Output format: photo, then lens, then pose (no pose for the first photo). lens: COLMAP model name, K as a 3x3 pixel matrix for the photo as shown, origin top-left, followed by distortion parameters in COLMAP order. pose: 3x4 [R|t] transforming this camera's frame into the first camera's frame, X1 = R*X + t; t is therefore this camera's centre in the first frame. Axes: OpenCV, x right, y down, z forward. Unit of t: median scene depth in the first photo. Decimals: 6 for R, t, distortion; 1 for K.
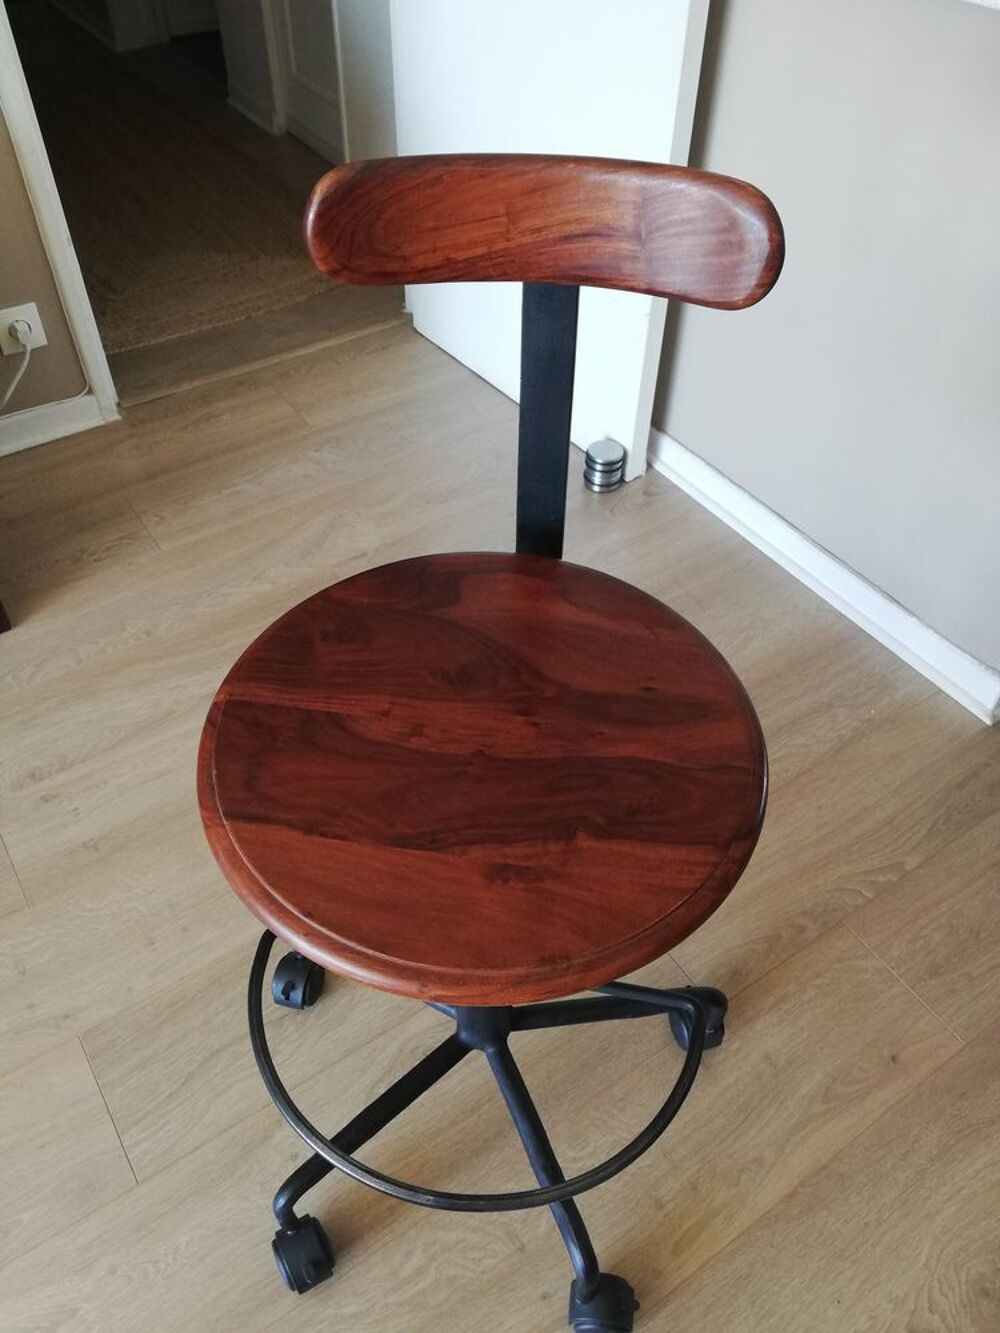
lens RADIAL K [[1012.2, 0, 498.6], [0, 1012.2, 669.4], [0, 0, 1]] dist [0.047845, -0.088488]
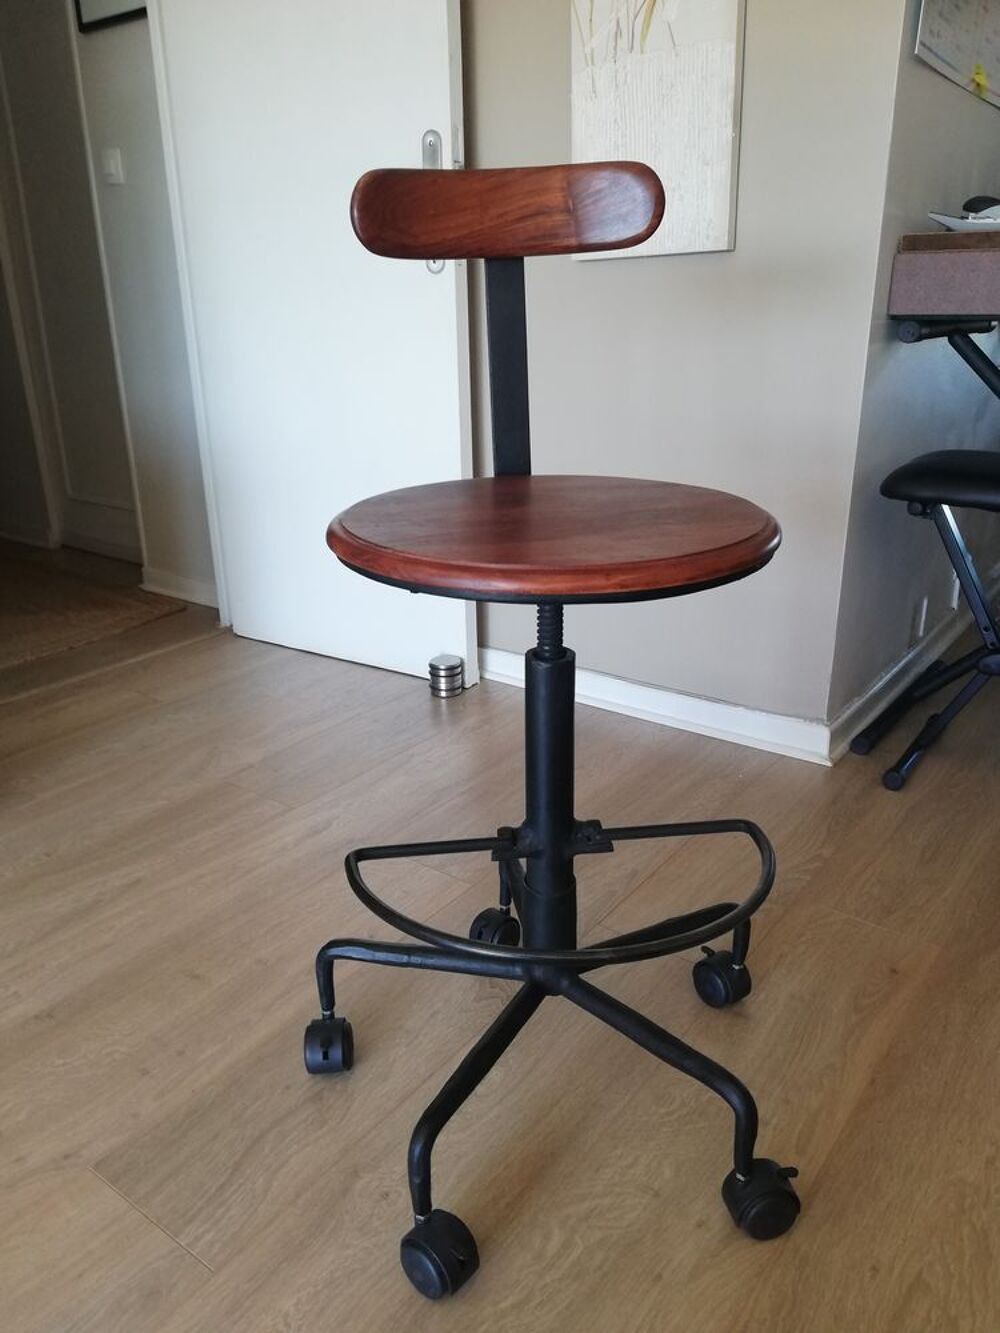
lens RADIAL K [[1012.2, 0, 498.6], [0, 1012.2, 669.4], [0, 0, 1]] dist [0.047845, -0.088488]
pose [[0.943528, -0.142097, 0.299271, -0.268354], [0.260018, 0.877407, -0.403171, 0.401348], [-0.205293, 0.458219, 0.864806, 0.003327]]
